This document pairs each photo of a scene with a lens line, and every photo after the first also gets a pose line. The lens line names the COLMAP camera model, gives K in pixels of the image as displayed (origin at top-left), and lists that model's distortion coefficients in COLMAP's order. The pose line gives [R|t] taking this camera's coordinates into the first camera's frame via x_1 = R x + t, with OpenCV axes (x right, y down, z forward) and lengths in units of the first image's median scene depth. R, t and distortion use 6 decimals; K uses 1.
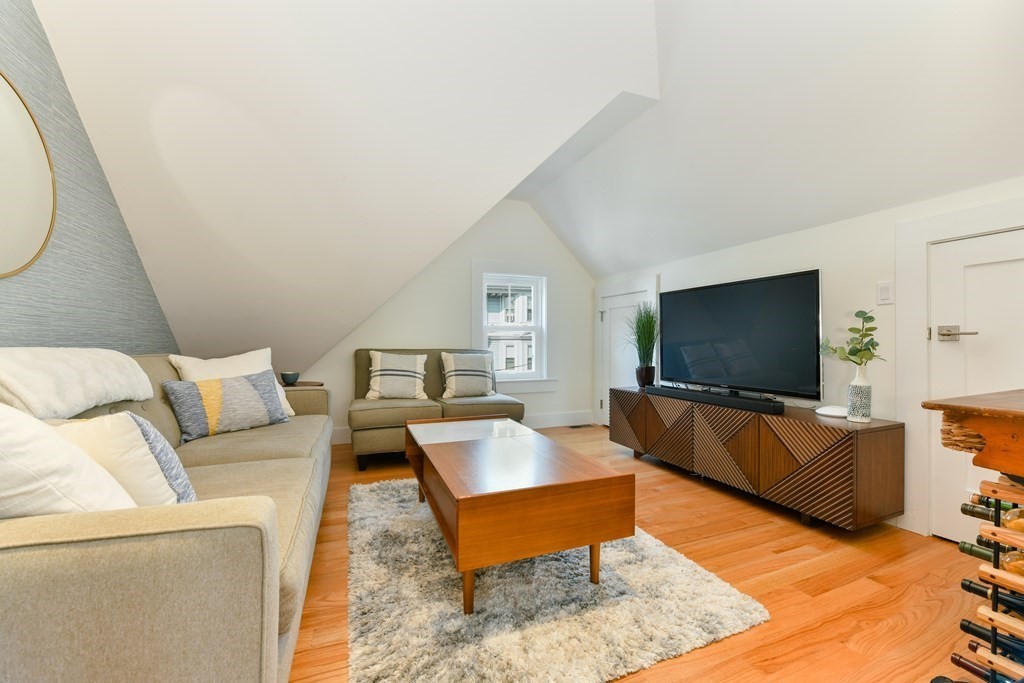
lens RADIAL K [[404.8, 0, 518.6], [0, 404.8, 342.5], [0, 0, 1]] dist [-0.000433, -0.003041]
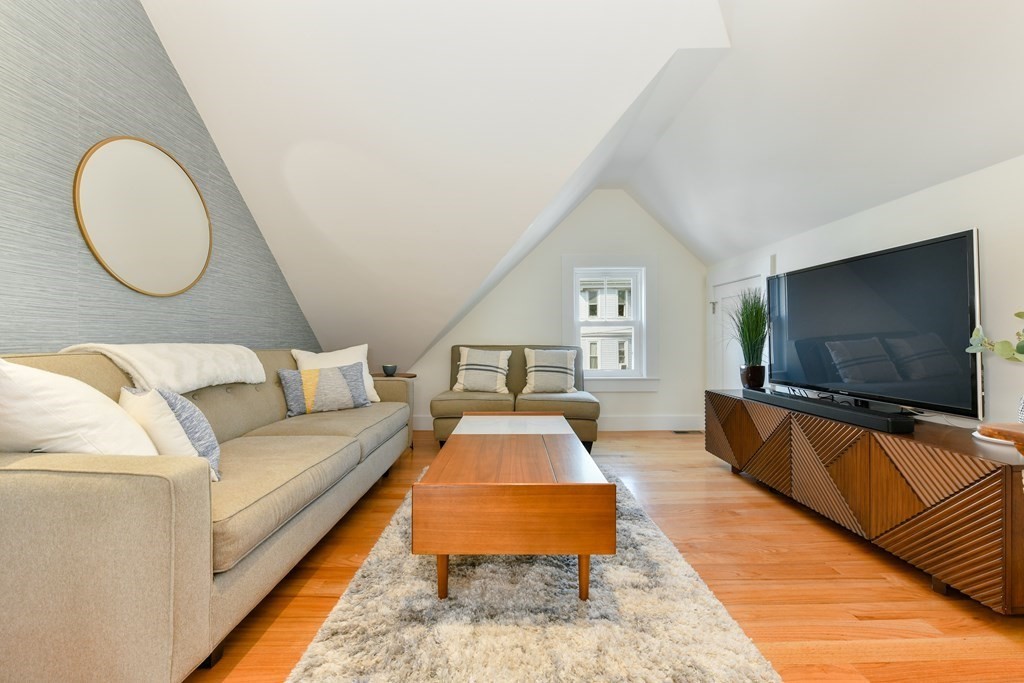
lens RADIAL K [[404.8, 0, 513.3], [0, 404.8, 339.6], [0, 0, 1]] dist [-0.000433, -0.003041]
pose [[0.928077, -0.005171, -0.372352, 0.267232], [0.005245, 0.999986, -0.000814, 0.004032], [0.372351, -0.001197, 0.928091, 0.062497]]
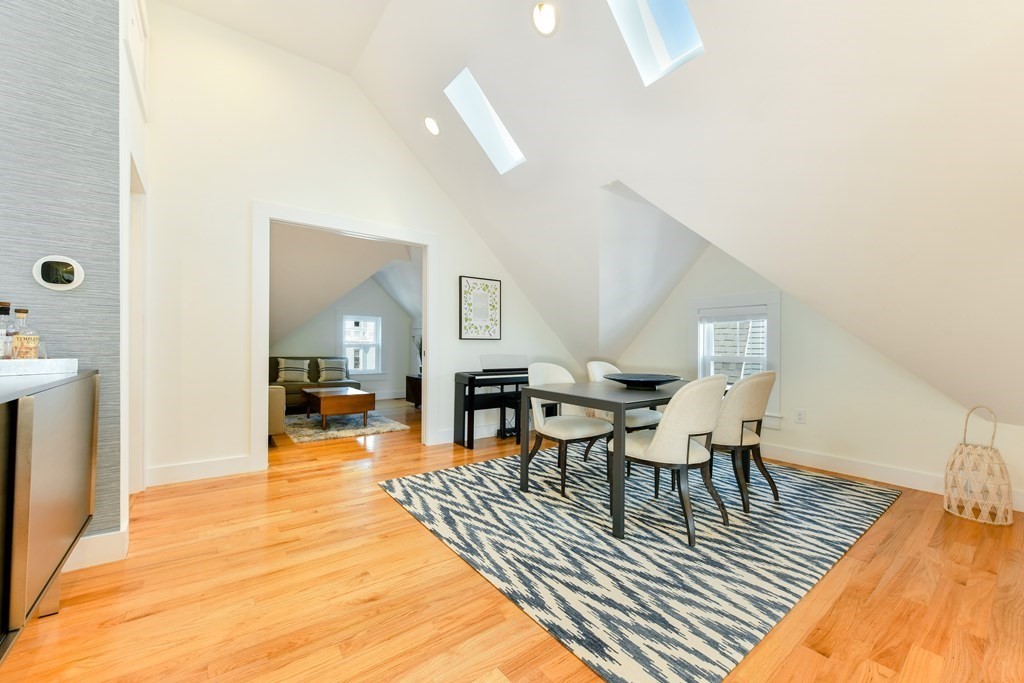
lens RADIAL K [[404.8, 0, 527.8], [0, 404.8, 350.1], [0, 0, 1]] dist [-0.000433, -0.003041]
pose [[0.958694, 0.005803, 0.284381, 0.373910], [-0.008648, 0.999924, 0.008749, -0.071710], [-0.284308, -0.010847, 0.958672, -1.919161]]
